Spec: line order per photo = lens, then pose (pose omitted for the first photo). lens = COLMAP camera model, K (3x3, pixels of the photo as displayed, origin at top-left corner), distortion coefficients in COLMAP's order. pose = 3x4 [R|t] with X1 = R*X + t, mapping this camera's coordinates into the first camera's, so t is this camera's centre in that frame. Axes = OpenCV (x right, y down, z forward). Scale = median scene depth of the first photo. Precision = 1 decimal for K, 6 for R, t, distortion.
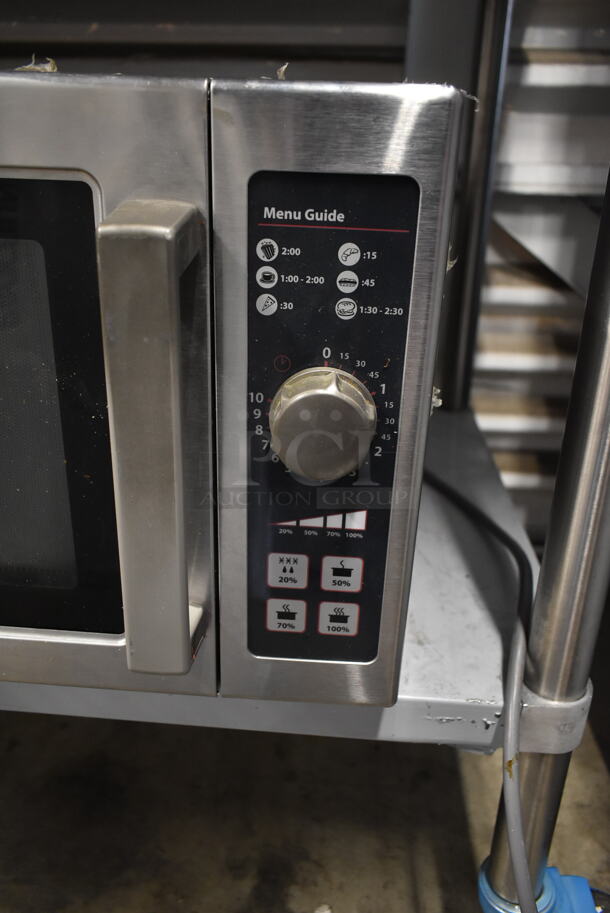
lens RADIAL K [[691.7, 0, 303.8], [0, 691.7, 452.9], [0, 0, 1]] dist [-0.029944, 0.015621]
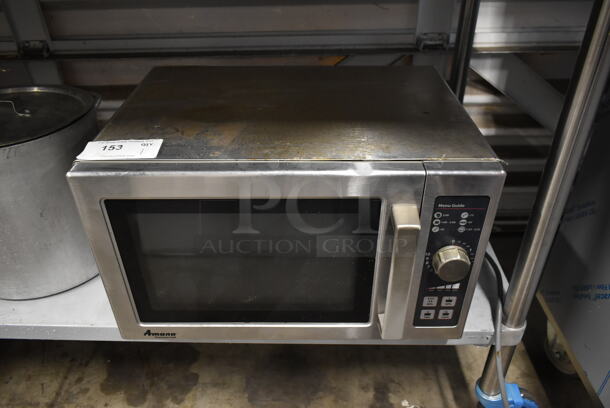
lens RADIAL K [[462.1, 0, 308.7], [0, 462.1, 206.1], [0, 0, 1]] dist [-0.029944, 0.015621]
pose [[0.997873, -0.062184, 0.019575, -0.542987], [0.057049, 0.978249, 0.199437, -0.633886], [-0.031551, -0.197896, 0.979715, -0.799373]]
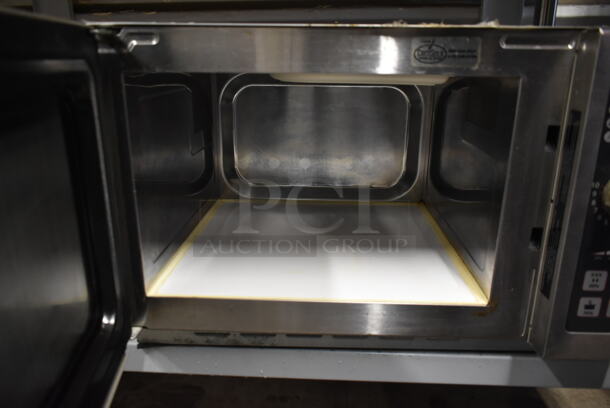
lens RADIAL K [[462.1, 0, 305.3], [0, 462.1, 201.9], [0, 0, 1]] dist [-0.029944, 0.015621]
pose [[0.999458, -0.032863, 0.001845, -0.780731], [0.032870, 0.993616, -0.107922, 0.068203], [0.001714, 0.107924, 0.994158, -0.228917]]
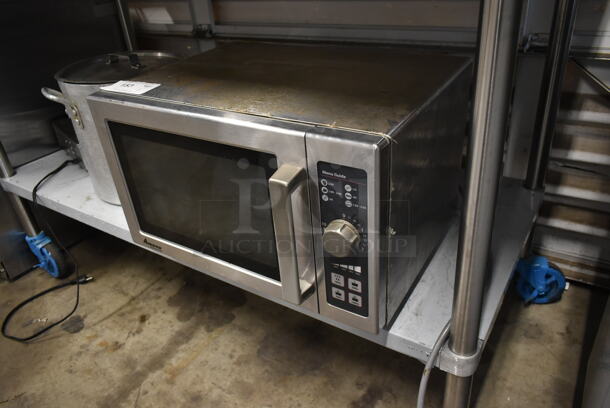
lens RADIAL K [[462.1, 0, 308.2], [0, 462.1, 201.7], [0, 0, 1]] dist [-0.029944, 0.015621]
pose [[0.874882, 0.160044, -0.457130, 0.683520], [-0.091774, 0.981507, 0.167990, -0.448770], [0.475562, -0.105019, 0.873391, -0.679285]]
